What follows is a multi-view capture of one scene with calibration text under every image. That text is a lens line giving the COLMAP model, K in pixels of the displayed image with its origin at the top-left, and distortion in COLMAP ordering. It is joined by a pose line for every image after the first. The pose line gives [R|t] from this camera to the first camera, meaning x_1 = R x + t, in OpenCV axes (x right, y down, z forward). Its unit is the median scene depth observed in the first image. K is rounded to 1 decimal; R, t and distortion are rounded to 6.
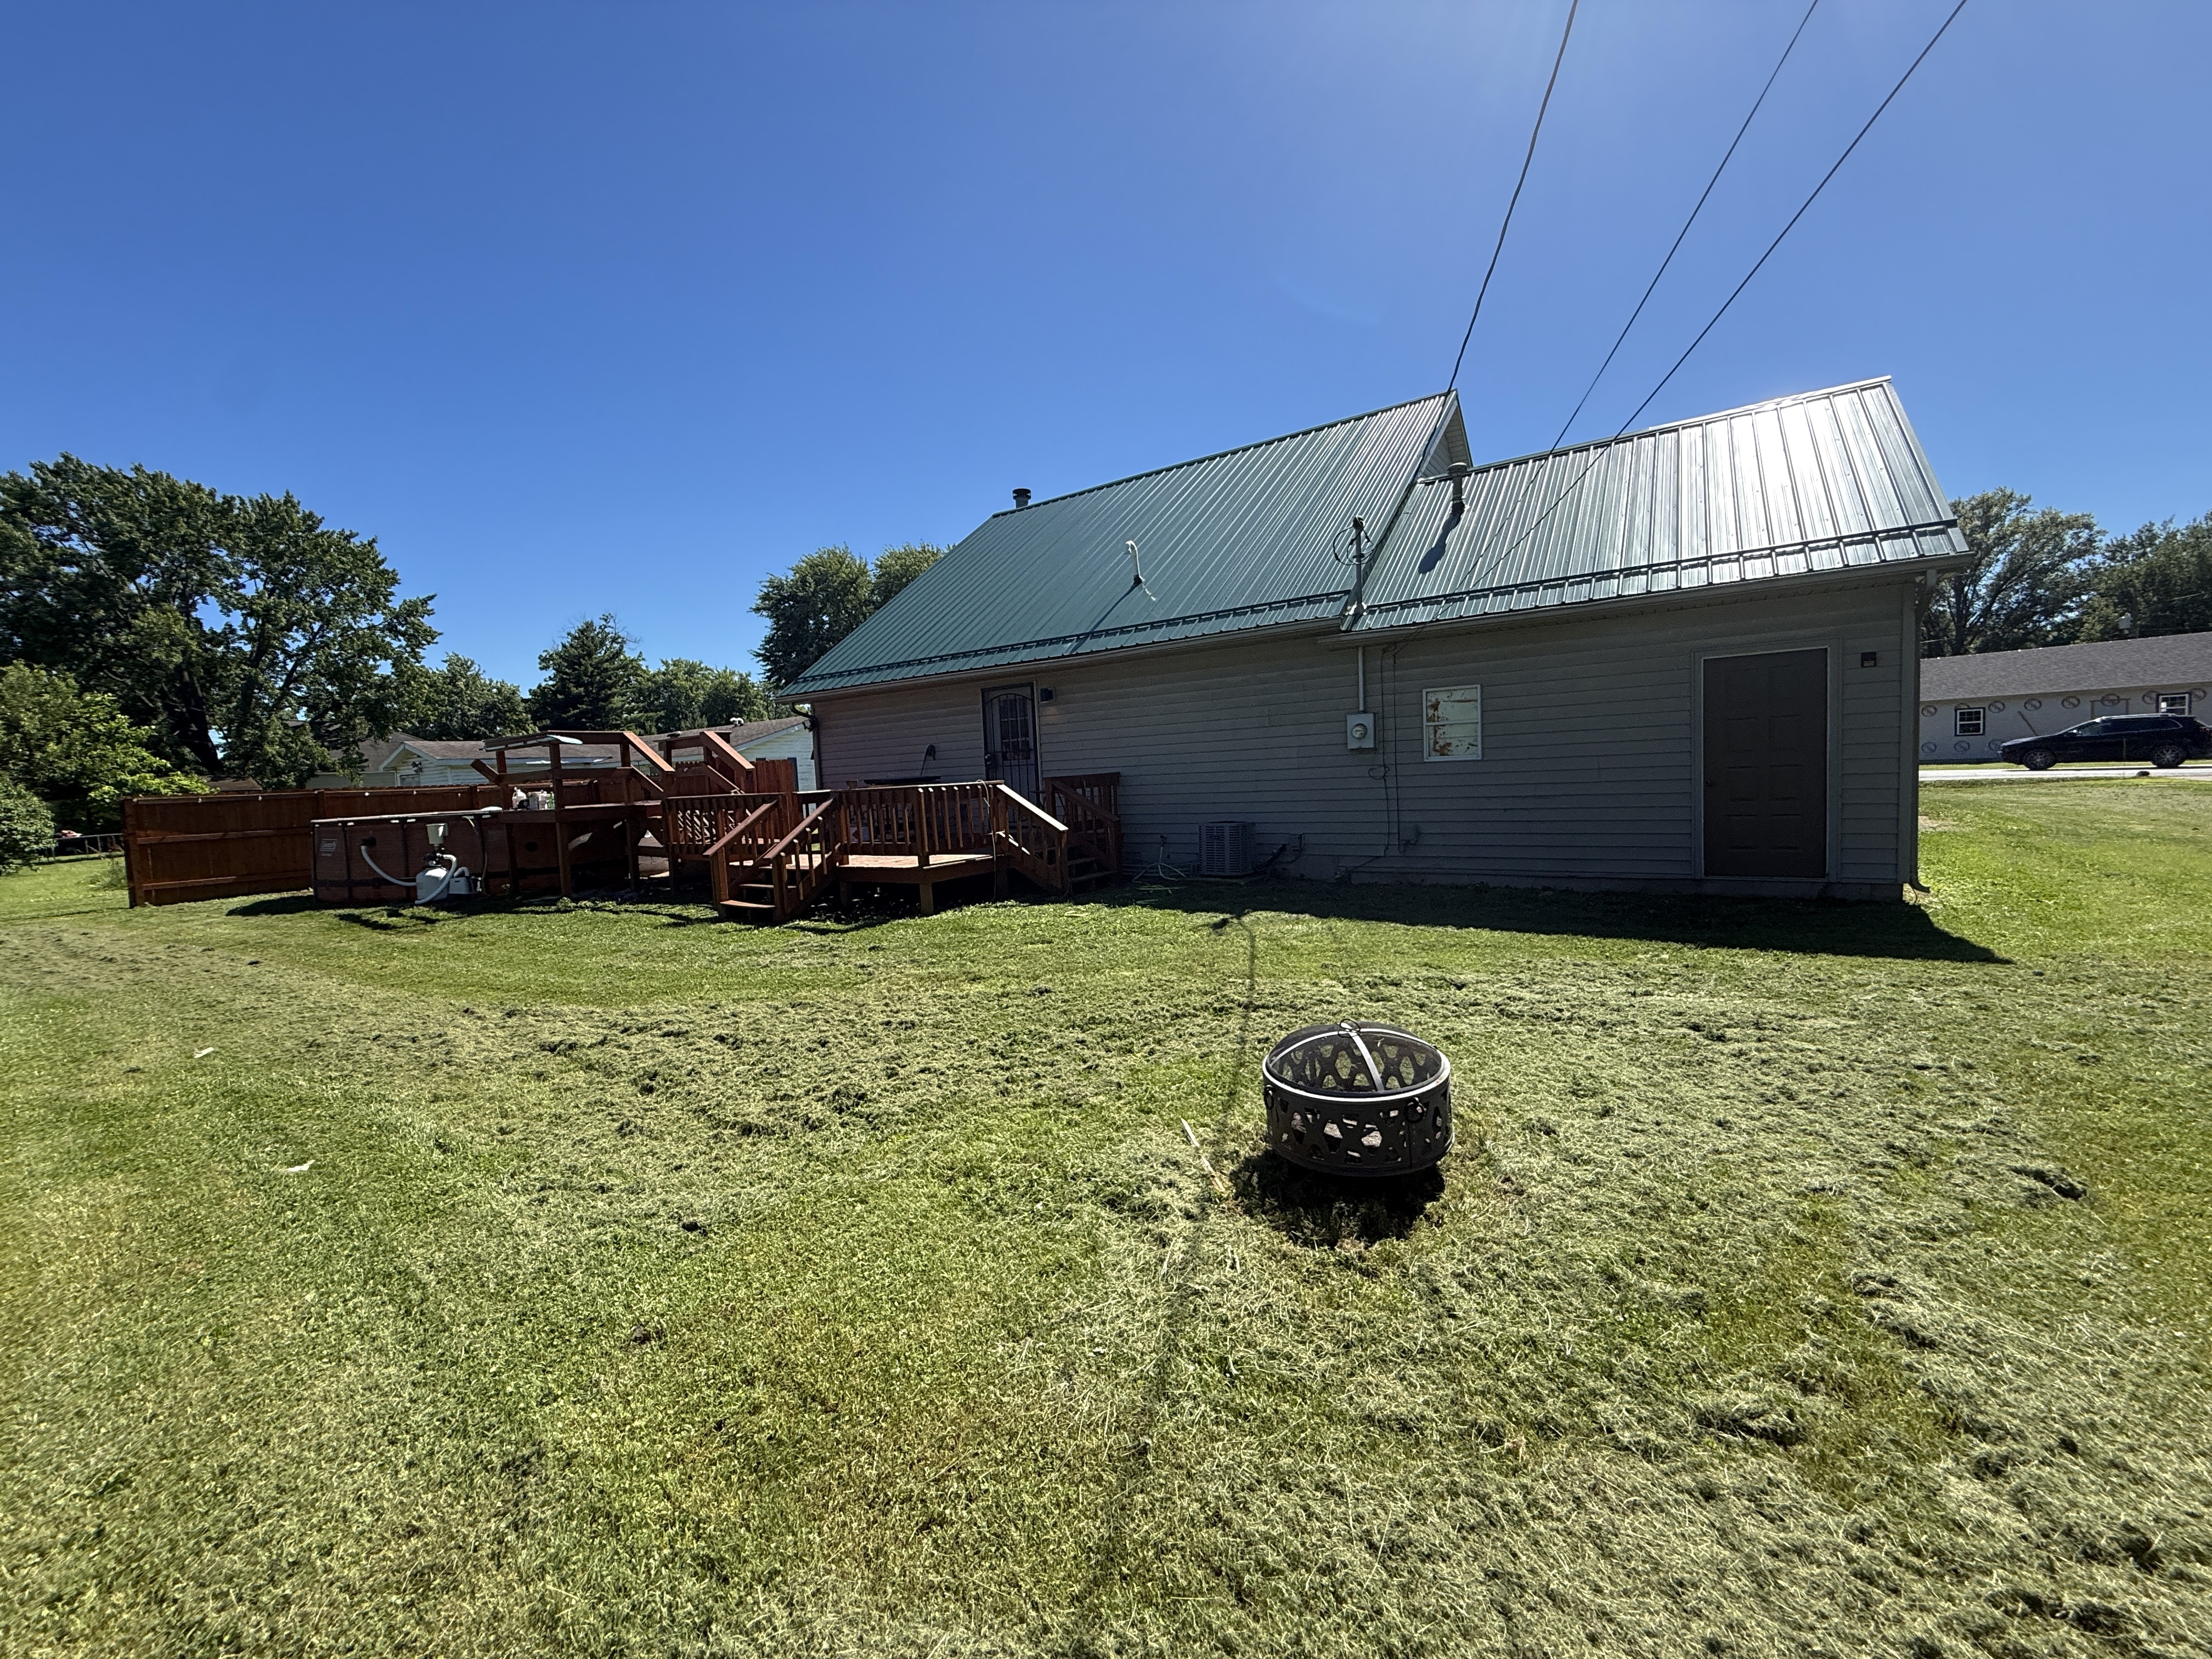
lens RADIAL K [[889.9, 0, 1107.7], [0, 889.9, 833.2], [0, 0, 1]] dist [-0.000510, 0.000751]
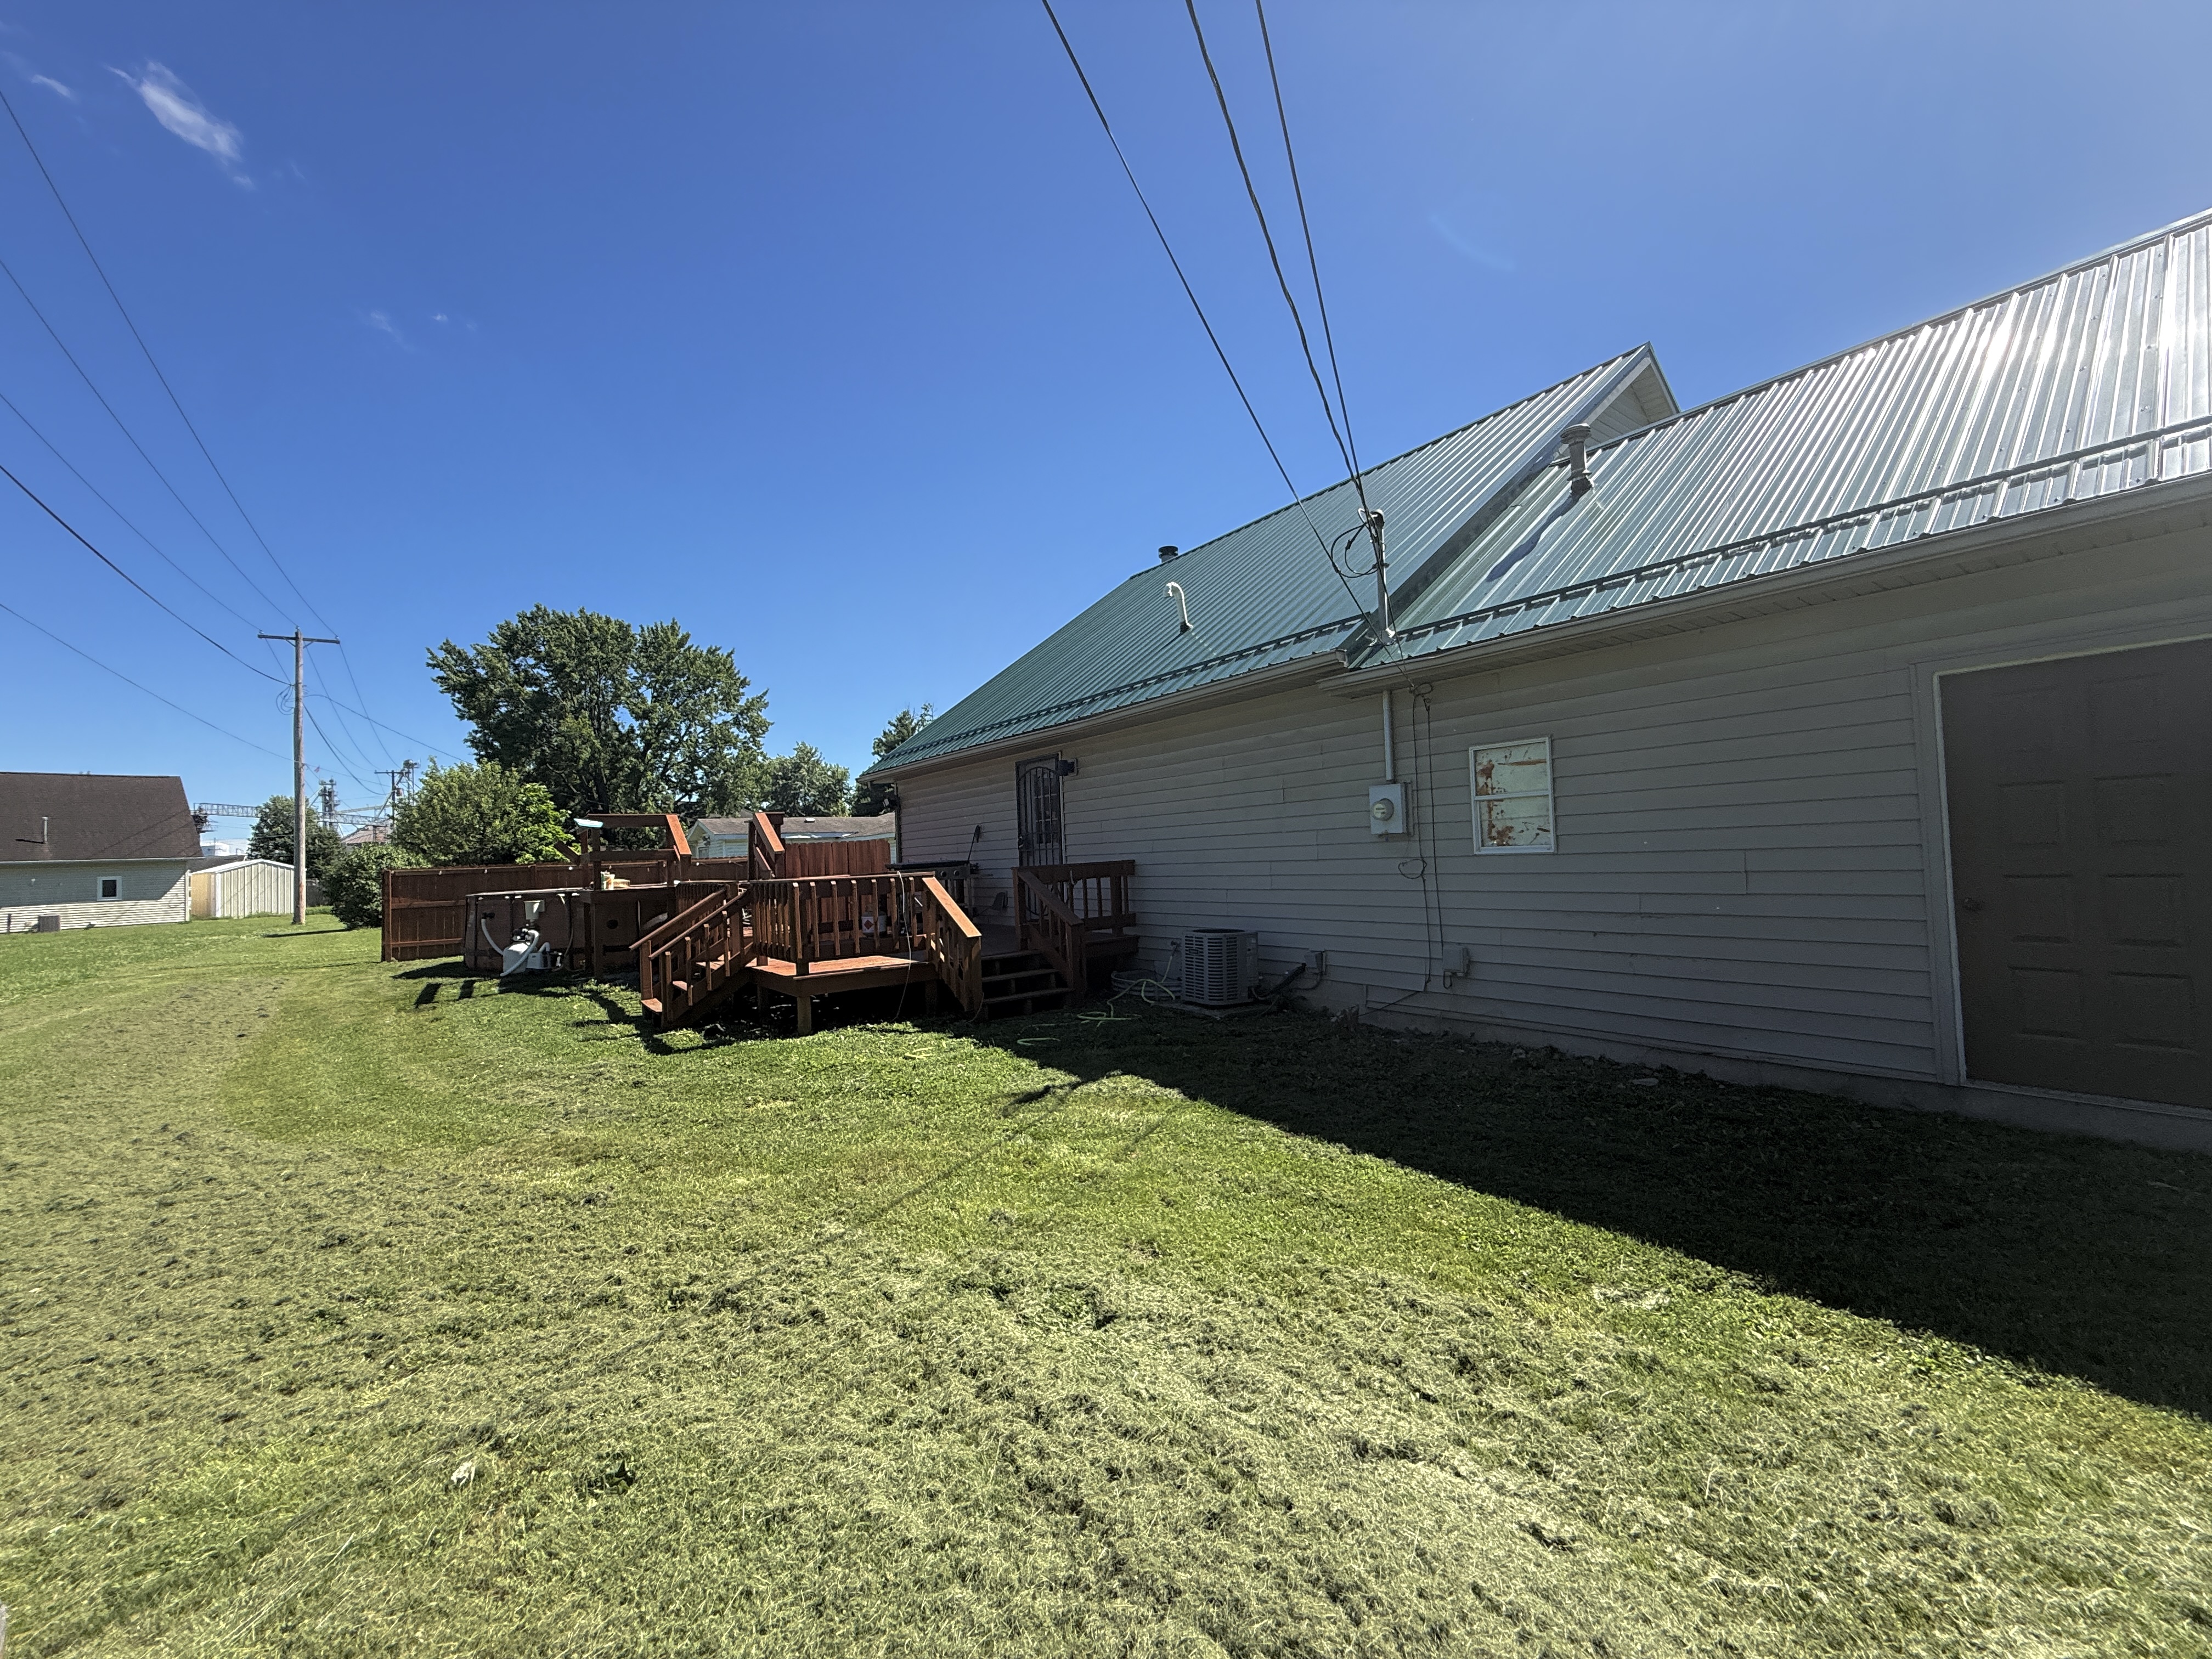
lens RADIAL K [[889.9, 0, 1104.8], [0, 889.9, 829.9], [0, 0, 1]] dist [-0.000510, 0.000751]
pose [[0.941712, -0.000406, -0.336420, 0.287532], [-0.027541, 0.996550, -0.078297, -0.034813], [0.335291, 0.082998, 0.938451, 0.251125]]
